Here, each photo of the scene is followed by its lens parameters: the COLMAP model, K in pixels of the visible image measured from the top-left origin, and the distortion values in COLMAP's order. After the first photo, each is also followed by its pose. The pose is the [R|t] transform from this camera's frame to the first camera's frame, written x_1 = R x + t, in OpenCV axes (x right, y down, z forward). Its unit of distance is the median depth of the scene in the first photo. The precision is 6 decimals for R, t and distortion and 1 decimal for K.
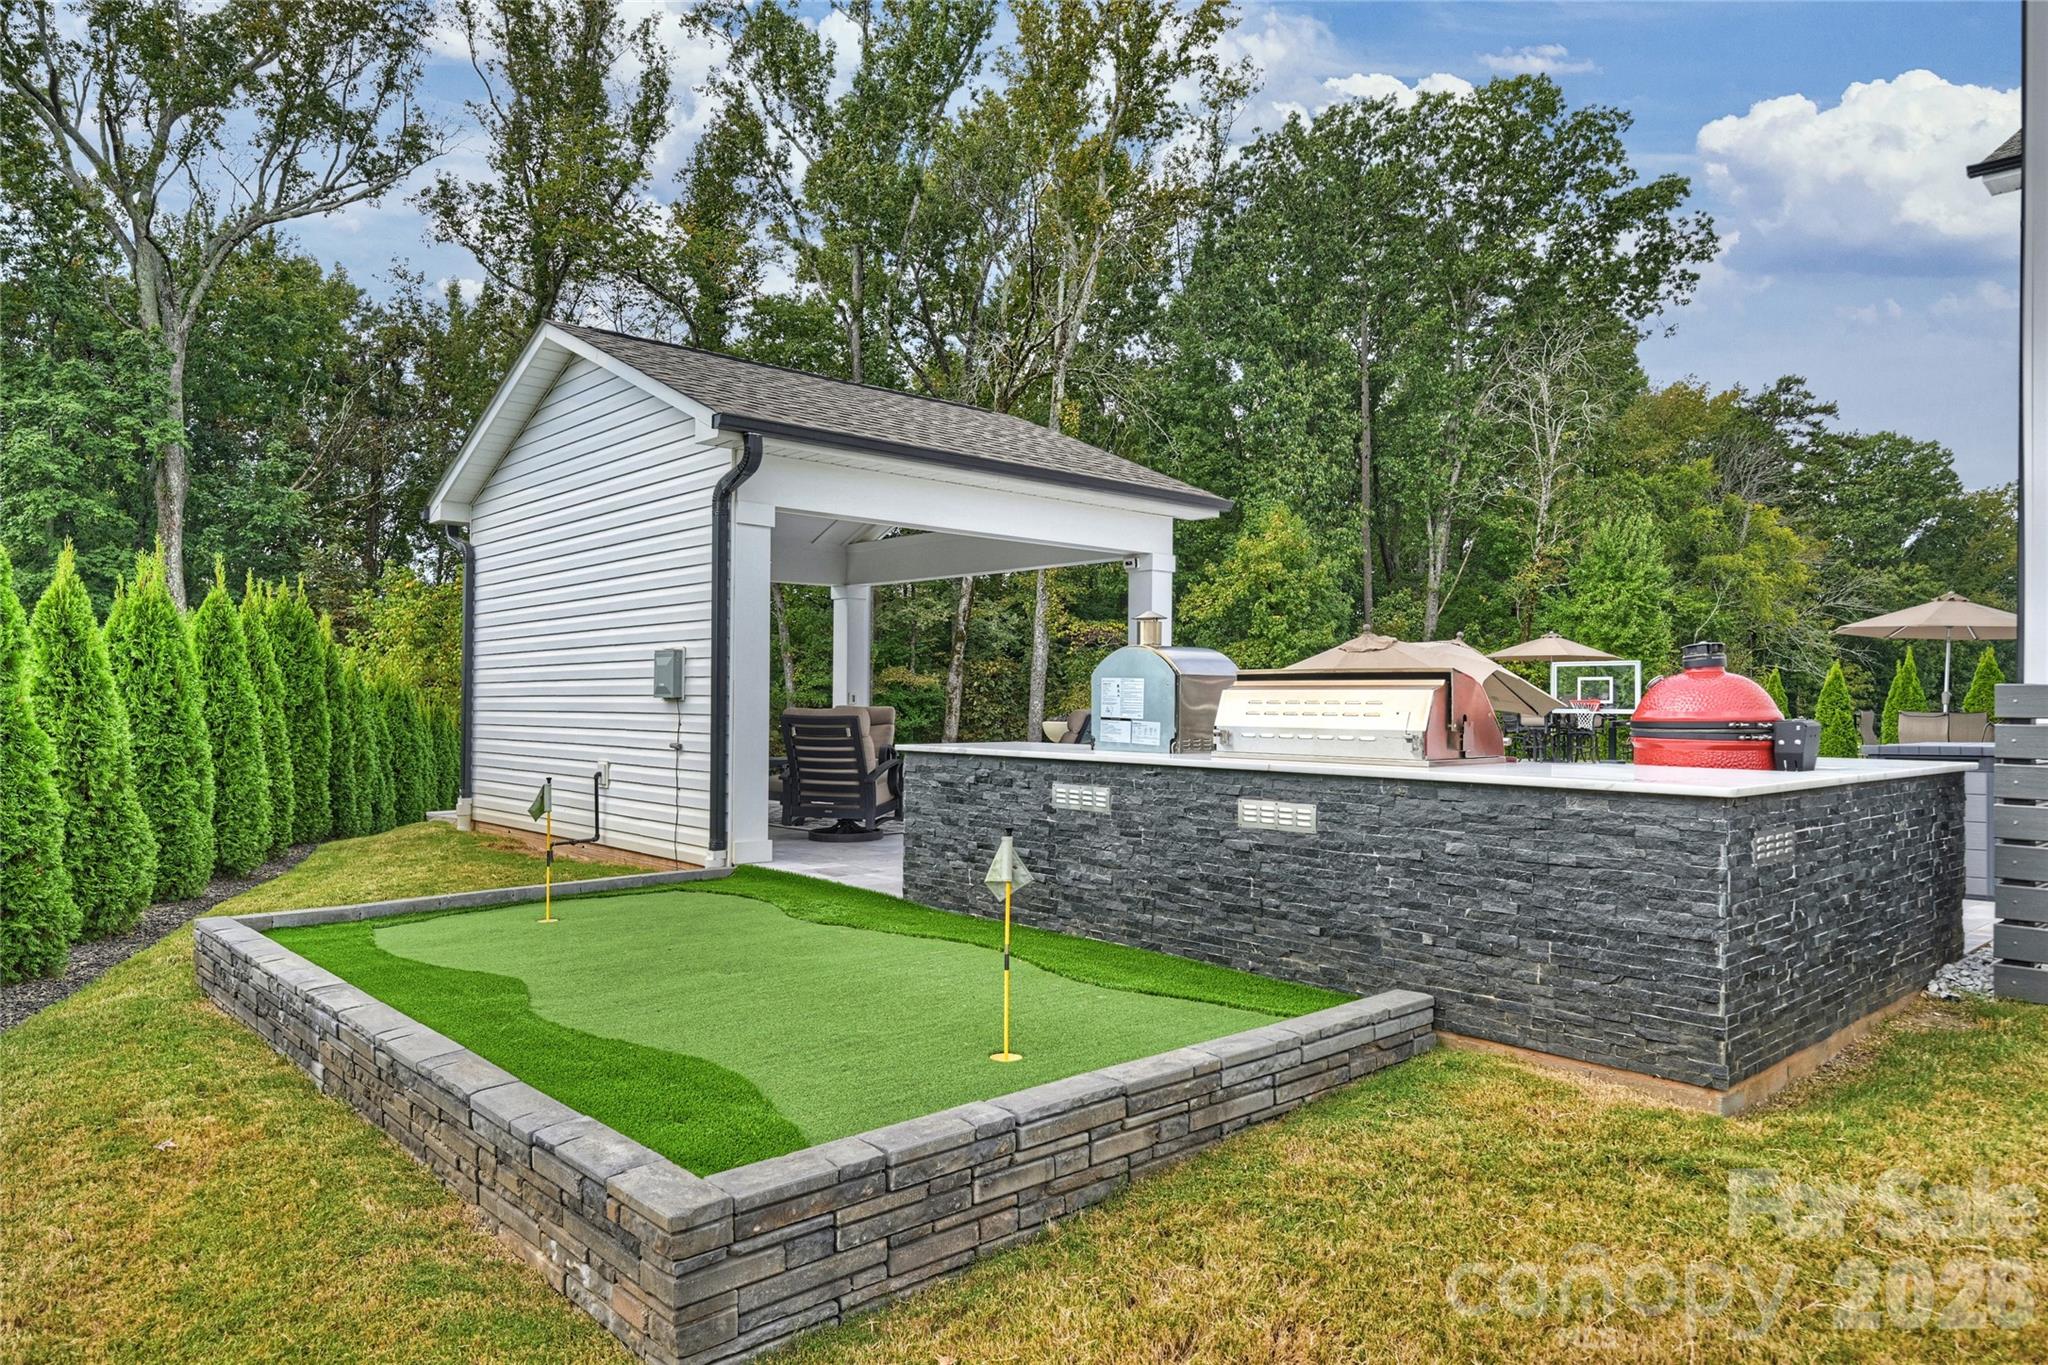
lens RADIAL K [[1276.8, 0, 1016.3], [0, 1276.8, 695.5], [0, 0, 1]] dist [-0.006940, -0.000463]
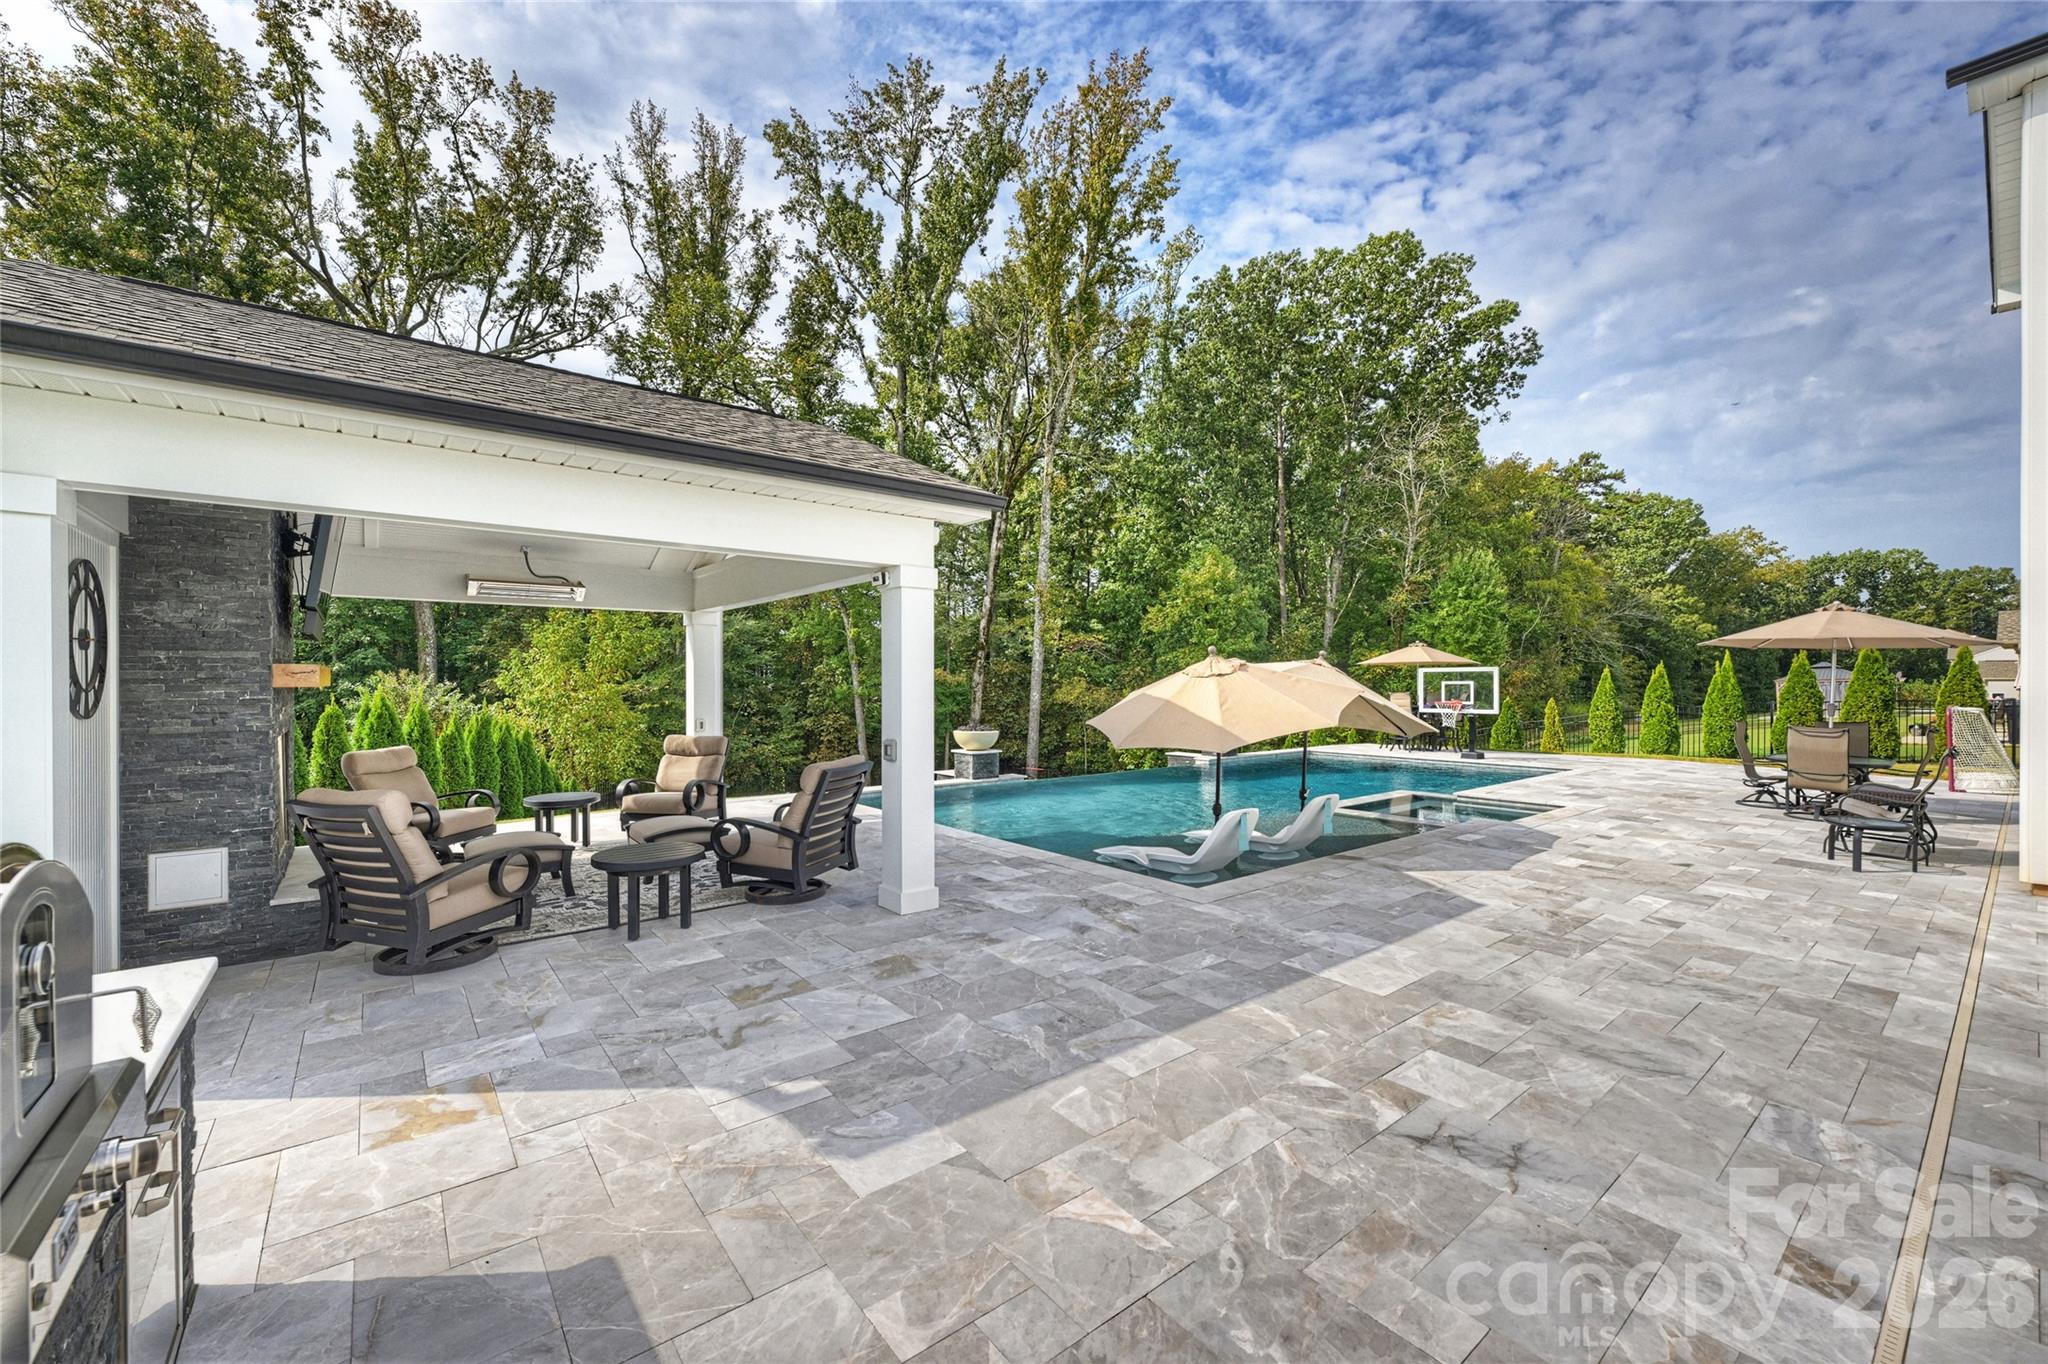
lens RADIAL K [[815.9, 0, 1024.0], [0, 815.9, 682.0], [0, 0, 1]] dist [0.000723, -0.000187]
pose [[0.998600, -0.009573, -0.052023, 0.040561], [0.009721, 0.999949, 0.002589, -0.007793], [0.051996, -0.003091, 0.998643, 0.096889]]
